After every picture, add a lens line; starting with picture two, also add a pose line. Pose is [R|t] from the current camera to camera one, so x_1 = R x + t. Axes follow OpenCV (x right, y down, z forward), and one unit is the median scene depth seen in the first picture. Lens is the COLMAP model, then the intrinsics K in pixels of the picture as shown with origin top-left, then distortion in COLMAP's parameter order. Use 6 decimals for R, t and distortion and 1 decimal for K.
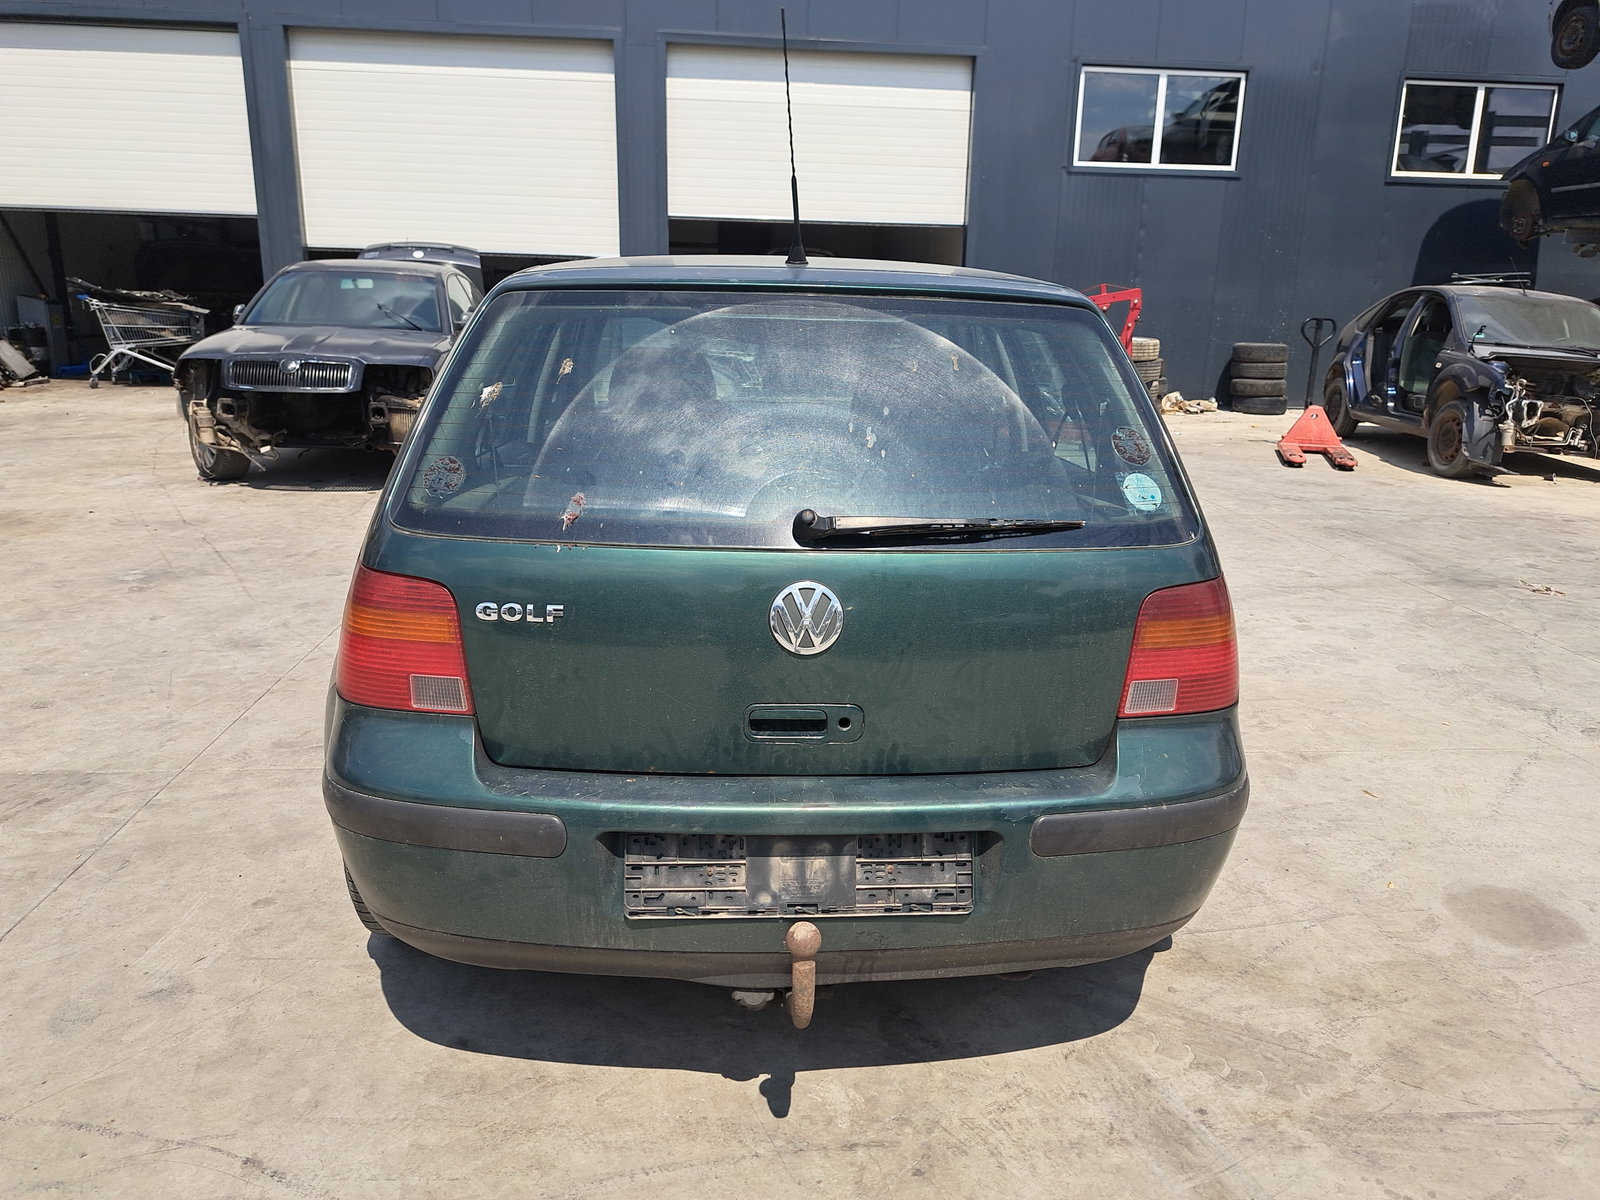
lens RADIAL K [[1195.4, 0, 800.0], [0, 1195.4, 600.0], [0, 0, 1]] dist [0.007201, 0.003500]
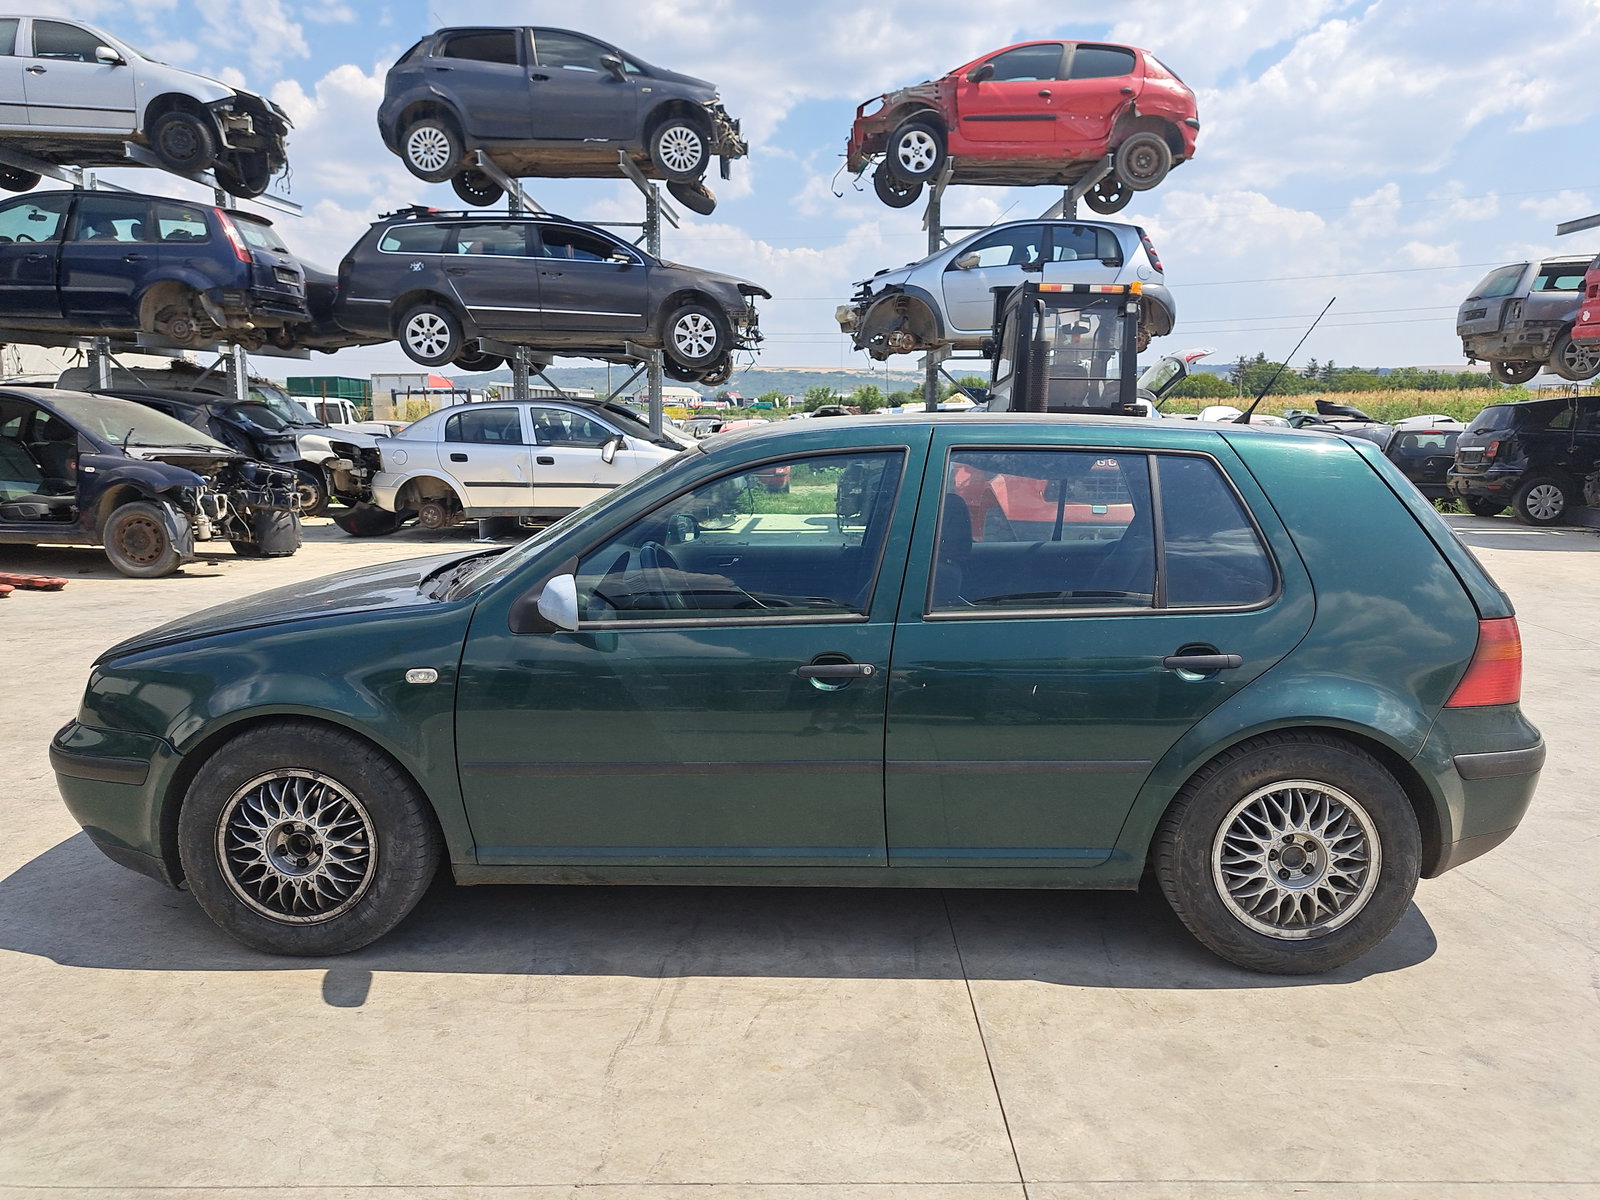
lens RADIAL K [[1195.4, 0, 800.0], [0, 1195.4, 600.0], [0, 0, 1]] dist [0.007201, 0.003500]
pose [[0.065914, -0.189564, 0.979653, -1.183156], [0.247428, 0.954231, 0.167997, -0.333487], [-0.966662, 0.231320, 0.109801, 1.019389]]
